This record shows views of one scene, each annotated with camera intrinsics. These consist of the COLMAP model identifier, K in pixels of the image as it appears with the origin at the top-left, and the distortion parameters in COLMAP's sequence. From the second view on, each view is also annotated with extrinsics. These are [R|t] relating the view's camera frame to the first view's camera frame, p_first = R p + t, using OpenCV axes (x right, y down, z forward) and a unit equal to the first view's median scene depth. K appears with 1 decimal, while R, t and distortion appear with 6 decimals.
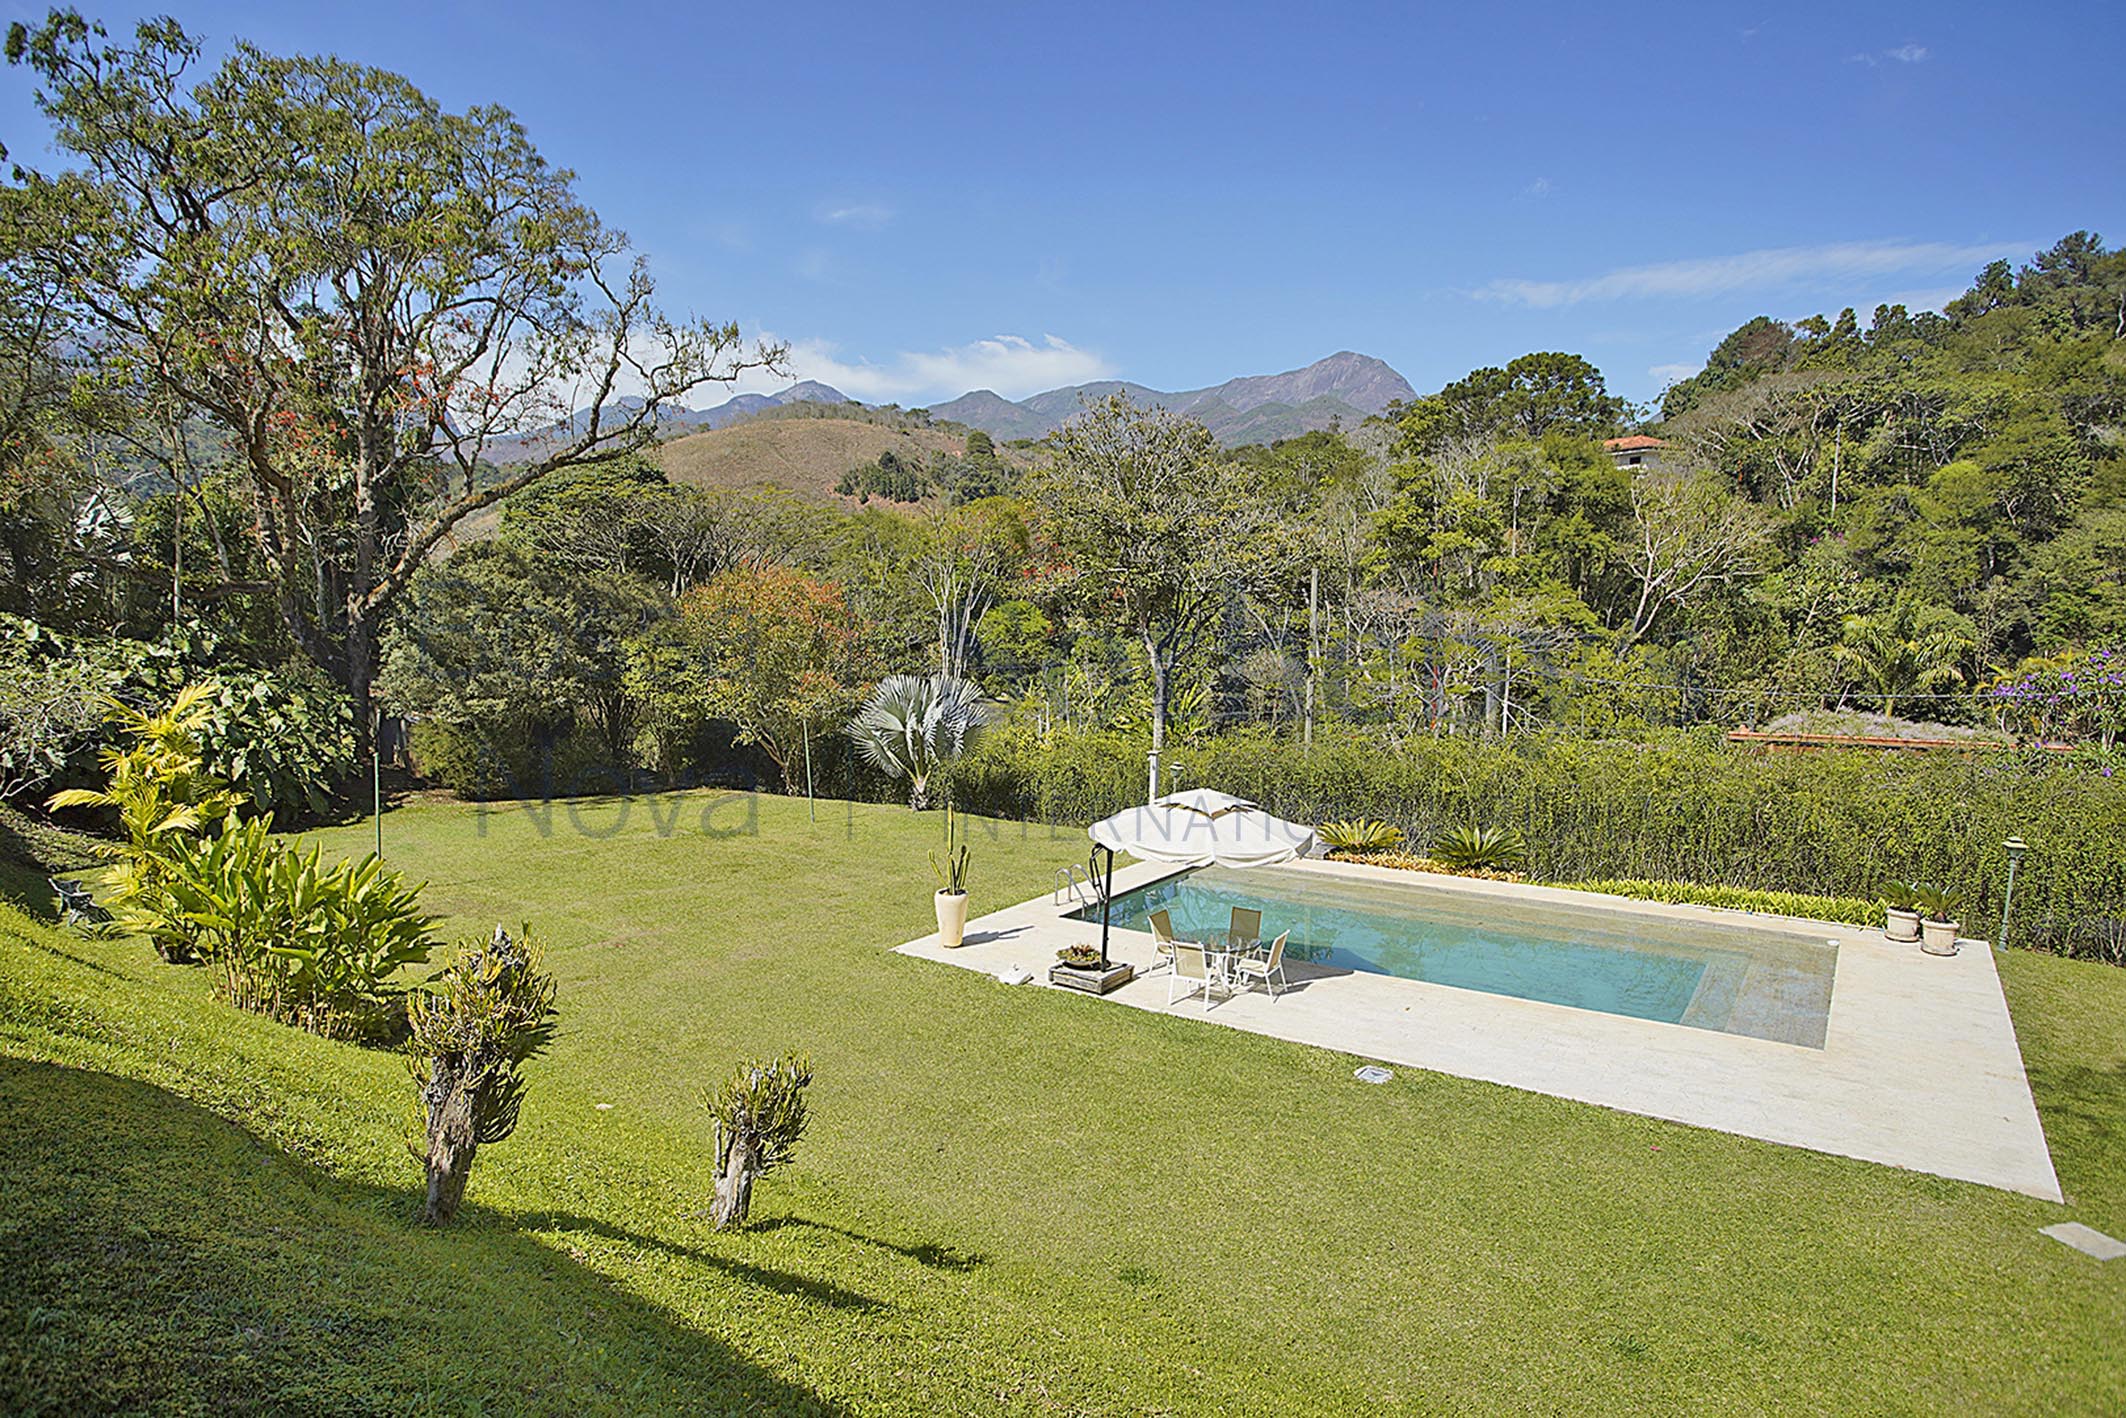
lens RADIAL K [[1215.6, 0, 1057.5], [0, 1215.6, 733.2], [0, 0, 1]] dist [-0.077907, 0.057175]
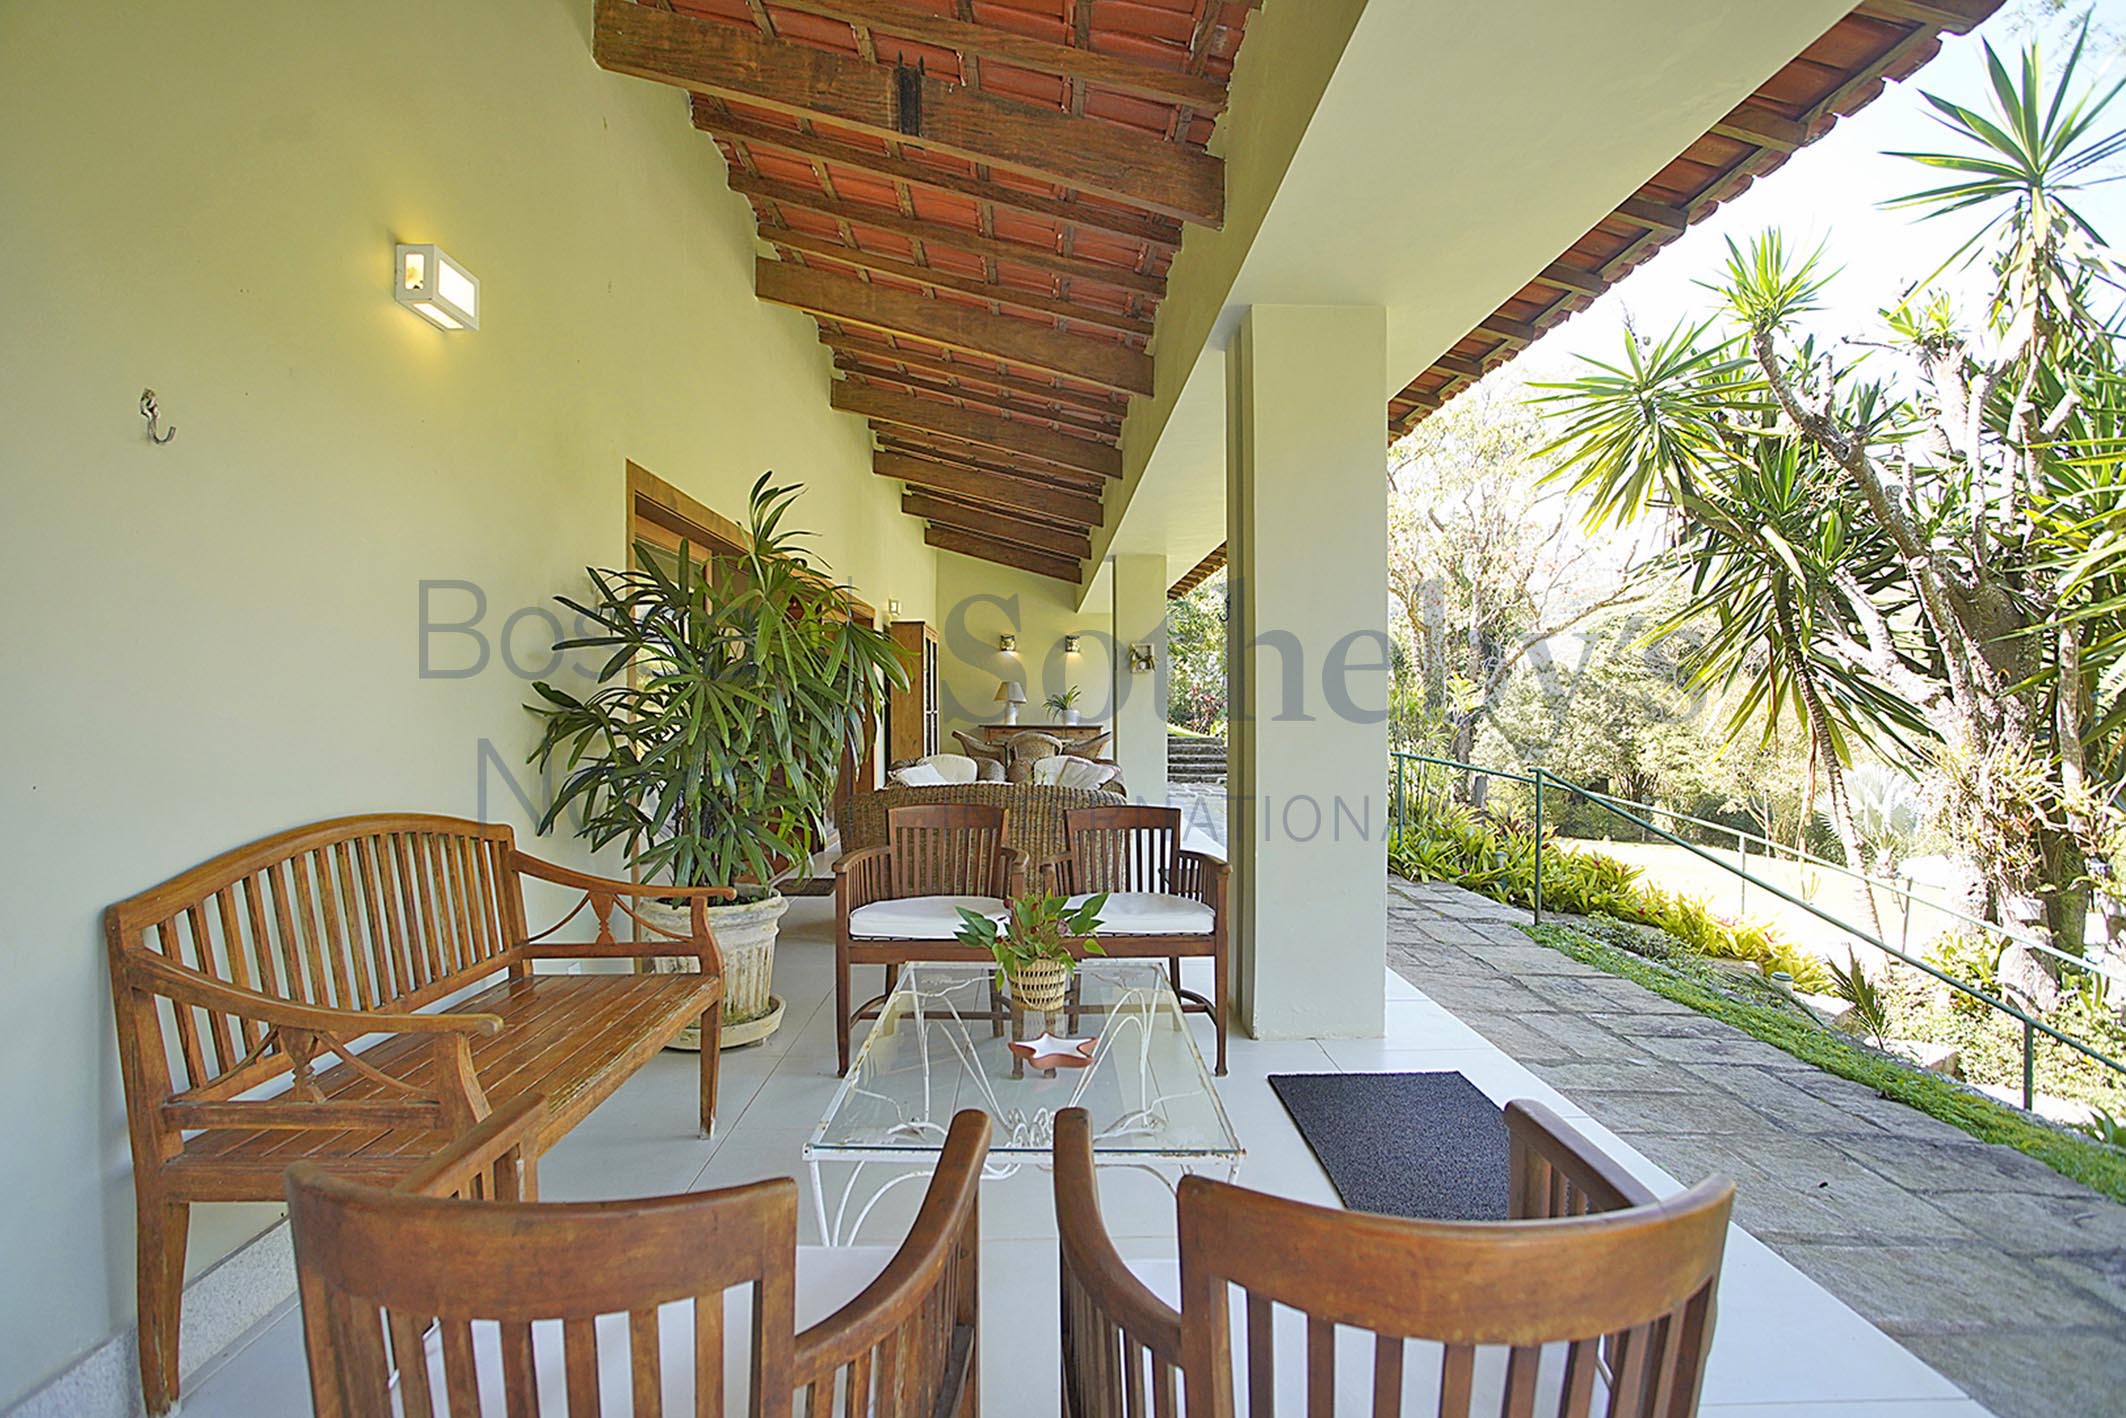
lens RADIAL K [[1052.5, 0, 1058.8], [0, 1052.5, 718.7], [0, 0, 1]] dist [-0.075434, 0.040336]
pose [[0.594422, 0.010727, -0.804082, 0.193623], [-0.089832, 0.994538, -0.053141, 0.032197], [0.799120, 0.103821, 0.592139, -0.232057]]
